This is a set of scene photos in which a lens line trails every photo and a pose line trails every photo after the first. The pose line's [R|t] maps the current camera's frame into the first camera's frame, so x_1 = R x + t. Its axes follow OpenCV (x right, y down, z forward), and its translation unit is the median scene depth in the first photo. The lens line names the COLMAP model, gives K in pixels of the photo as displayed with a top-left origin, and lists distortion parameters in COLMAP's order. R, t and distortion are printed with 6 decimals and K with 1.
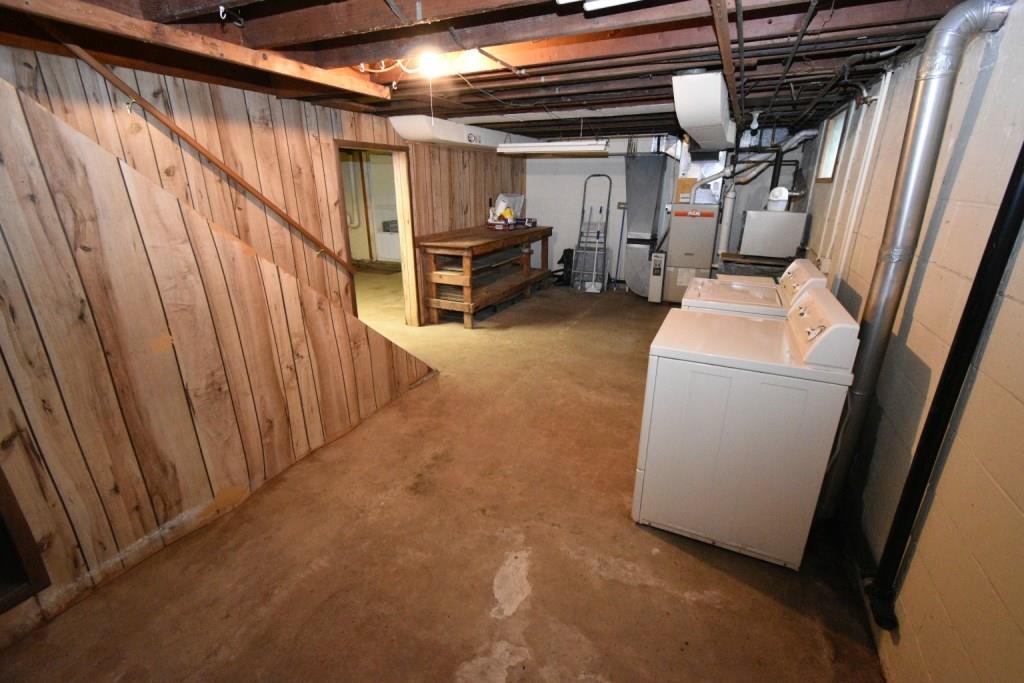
lens RADIAL K [[448.4, 0, 519.1], [0, 448.4, 337.7], [0, 0, 1]] dist [0.000042, -0.000085]
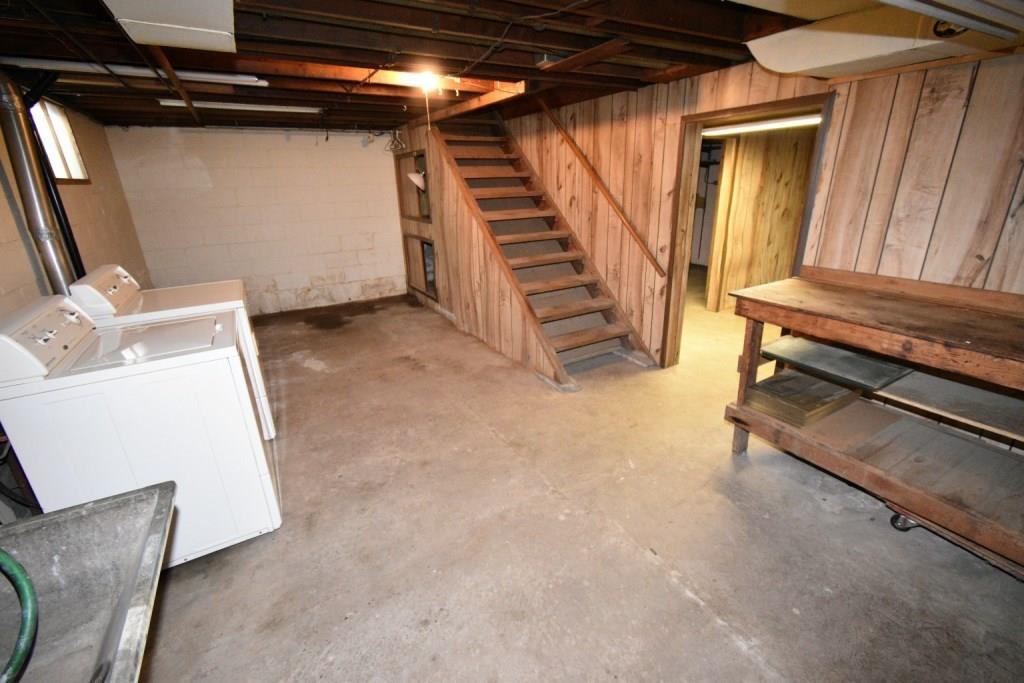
lens RADIAL K [[448.4, 0, 519.1], [0, 448.4, 337.7], [0, 0, 1]] dist [0.000042, -0.000085]
pose [[-0.568474, 0.284148, -0.772073, 0.568611], [-0.249167, 0.834920, 0.490738, -0.466018], [0.784062, 0.471347, -0.403830, 1.394182]]
